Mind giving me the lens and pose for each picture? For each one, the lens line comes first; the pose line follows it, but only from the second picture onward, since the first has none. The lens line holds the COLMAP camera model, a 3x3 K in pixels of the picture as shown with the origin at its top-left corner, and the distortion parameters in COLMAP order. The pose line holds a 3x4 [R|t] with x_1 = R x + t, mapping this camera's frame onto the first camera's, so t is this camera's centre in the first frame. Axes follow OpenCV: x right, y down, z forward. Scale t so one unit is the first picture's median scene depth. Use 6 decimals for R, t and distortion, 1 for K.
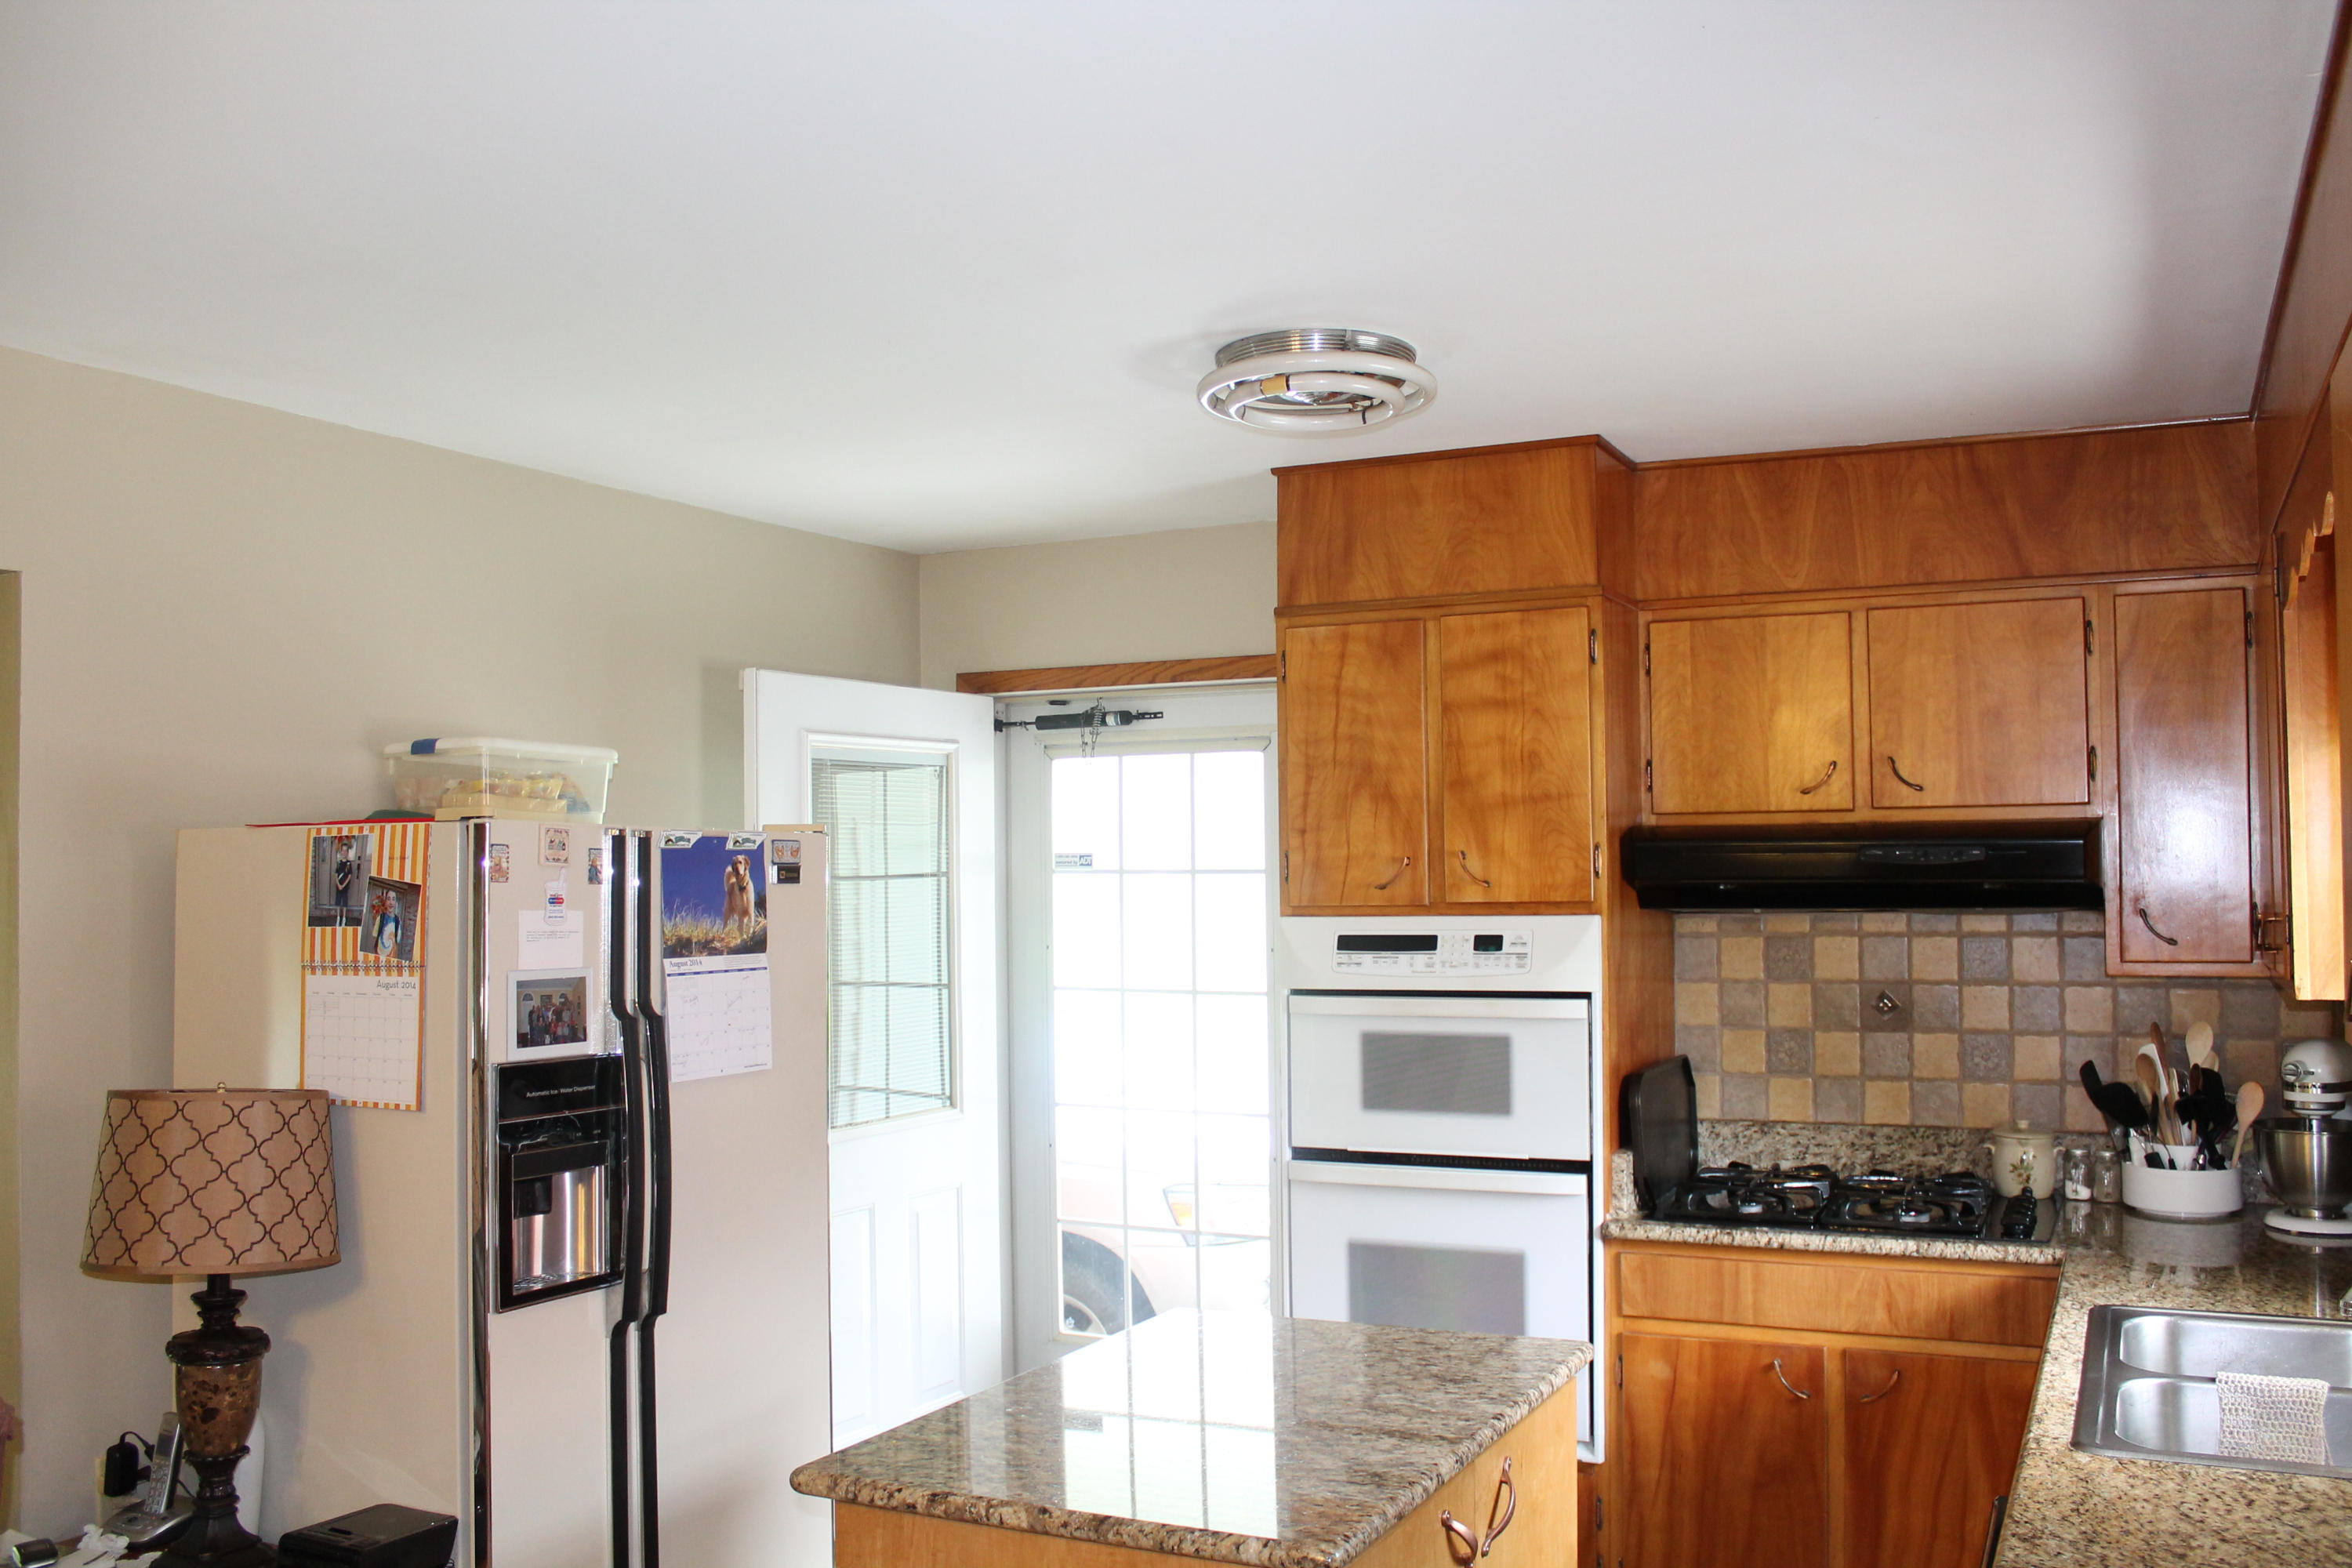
lens RADIAL K [[2035.3, 0, 1192.3], [0, 2035.3, 809.4], [0, 0, 1]] dist [-0.134531, 0.126849]
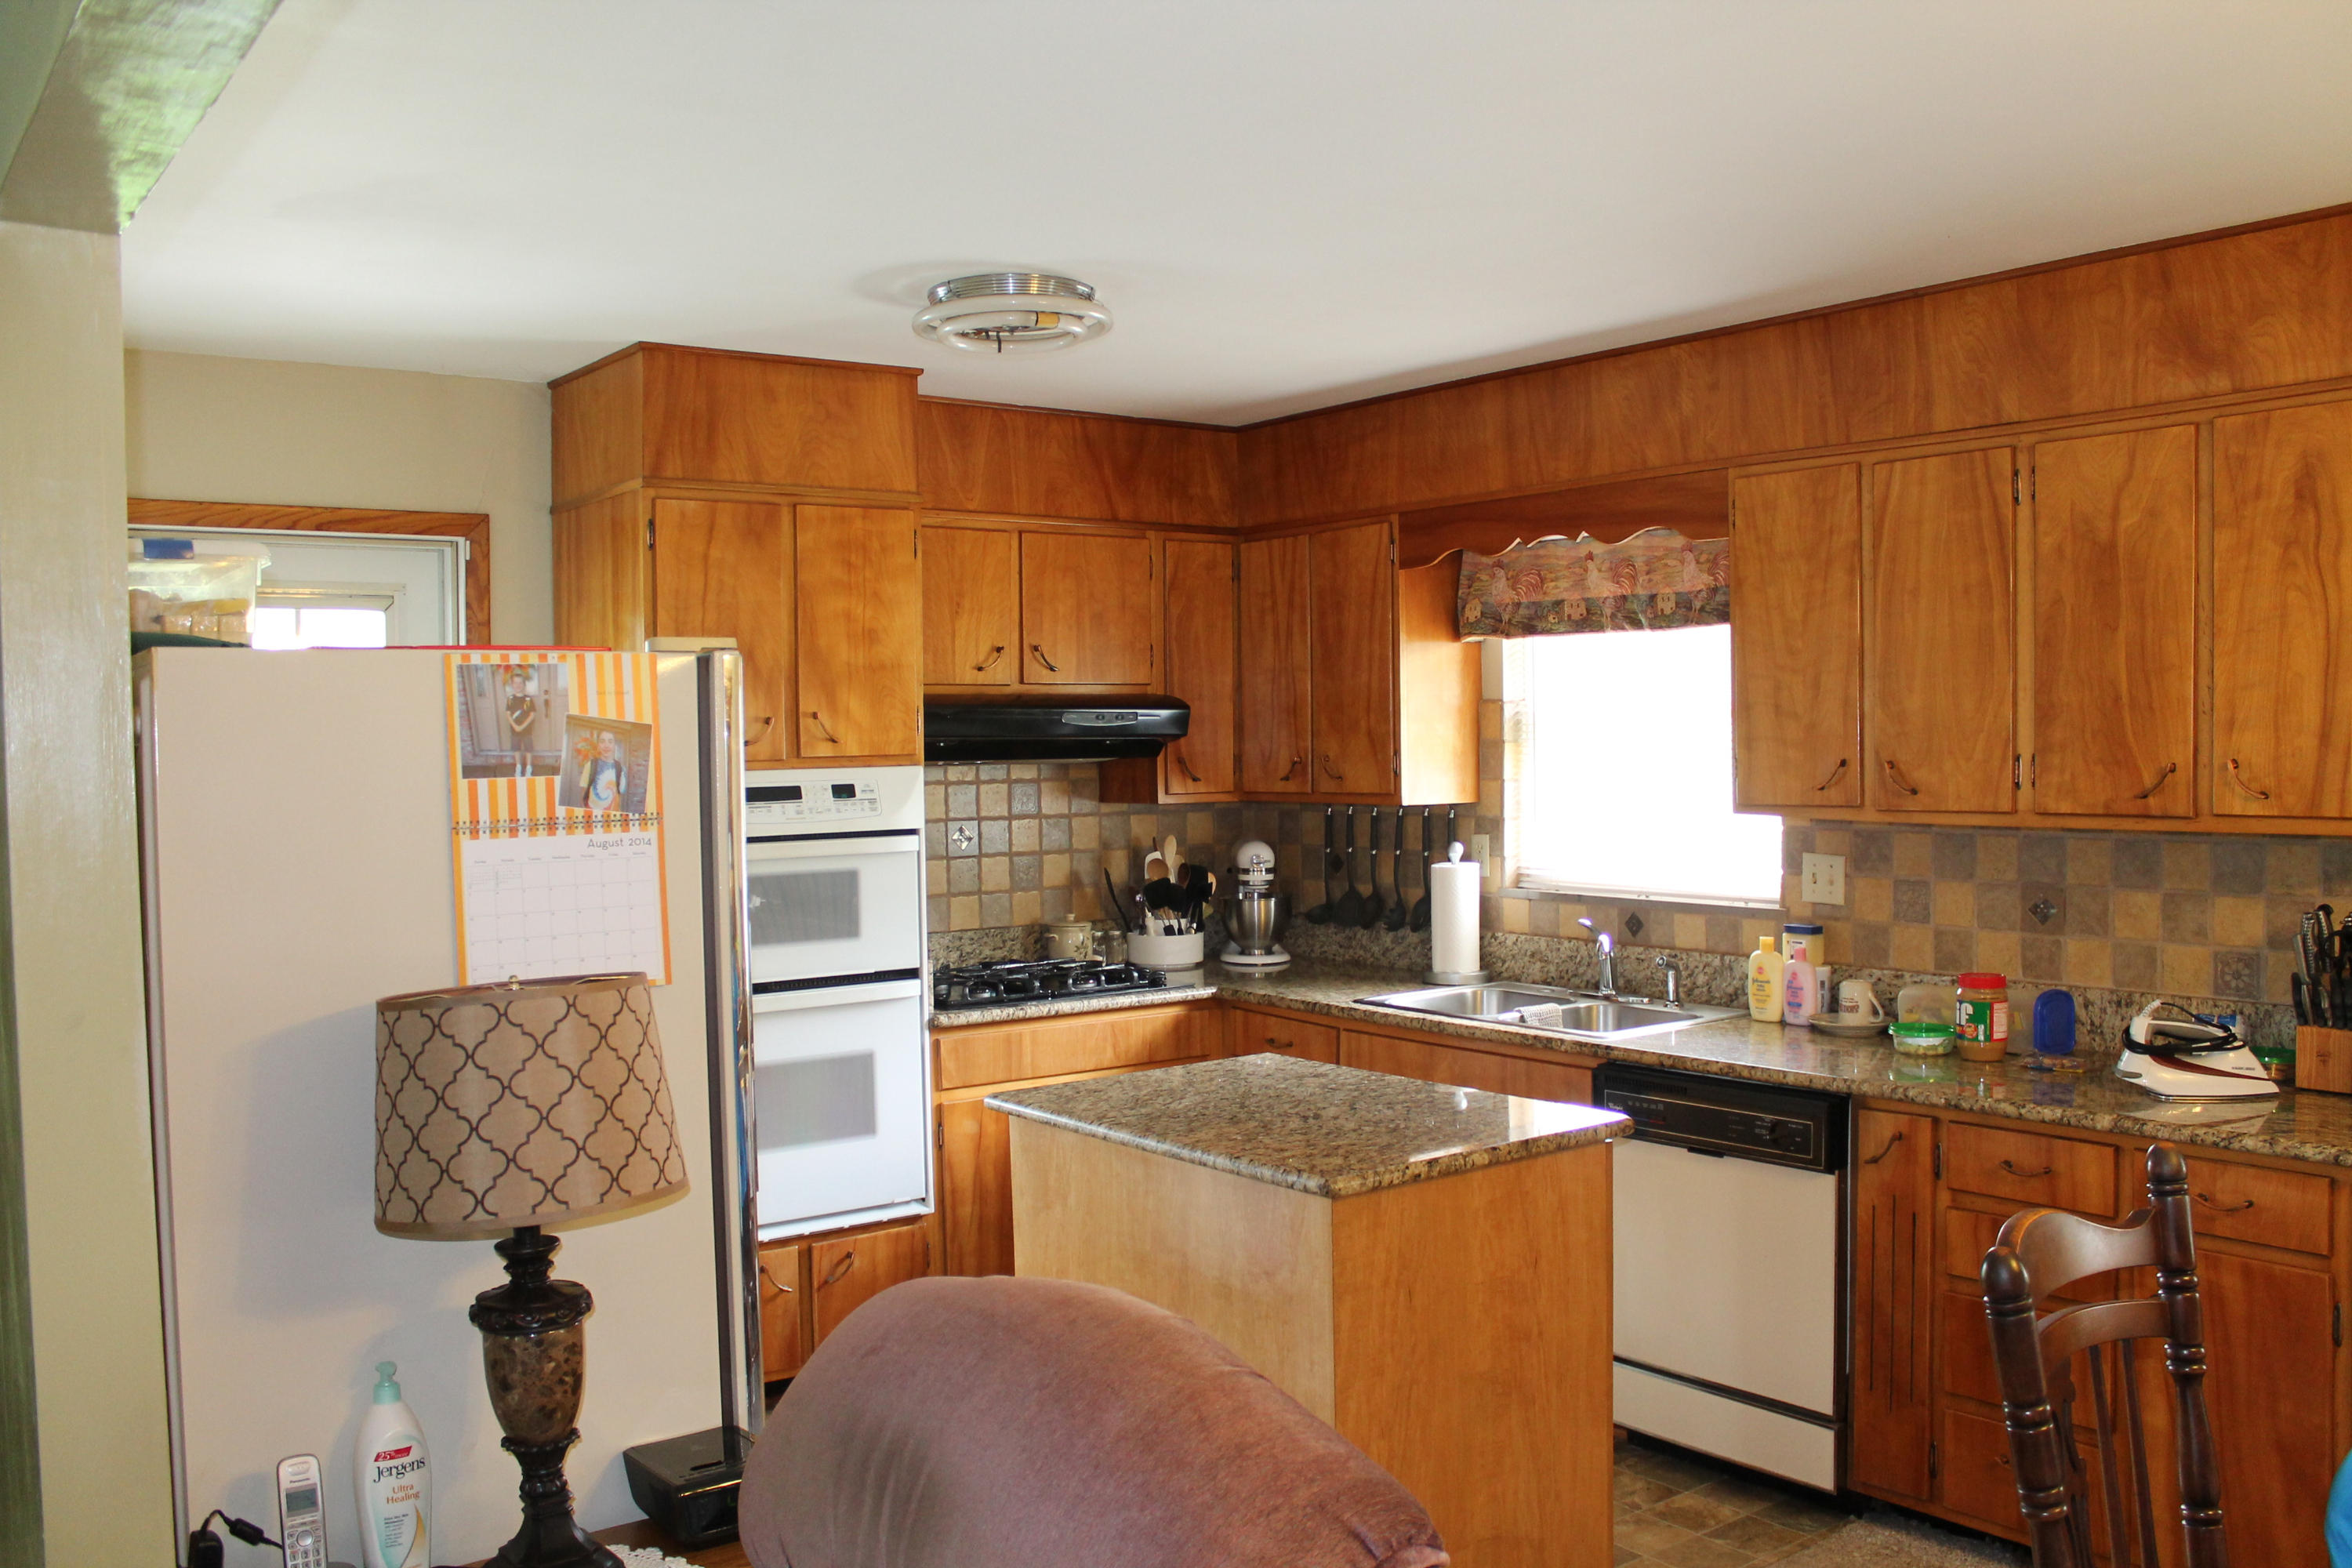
lens RADIAL K [[2035.3, 0, 1192.3], [0, 2035.3, 809.4], [0, 0, 1]] dist [-0.134531, 0.126849]
pose [[0.461199, -0.028529, 0.886838, -0.797287], [-0.016037, 0.999052, 0.040479, 0.026152], [-0.887152, -0.032891, 0.460304, 0.287586]]
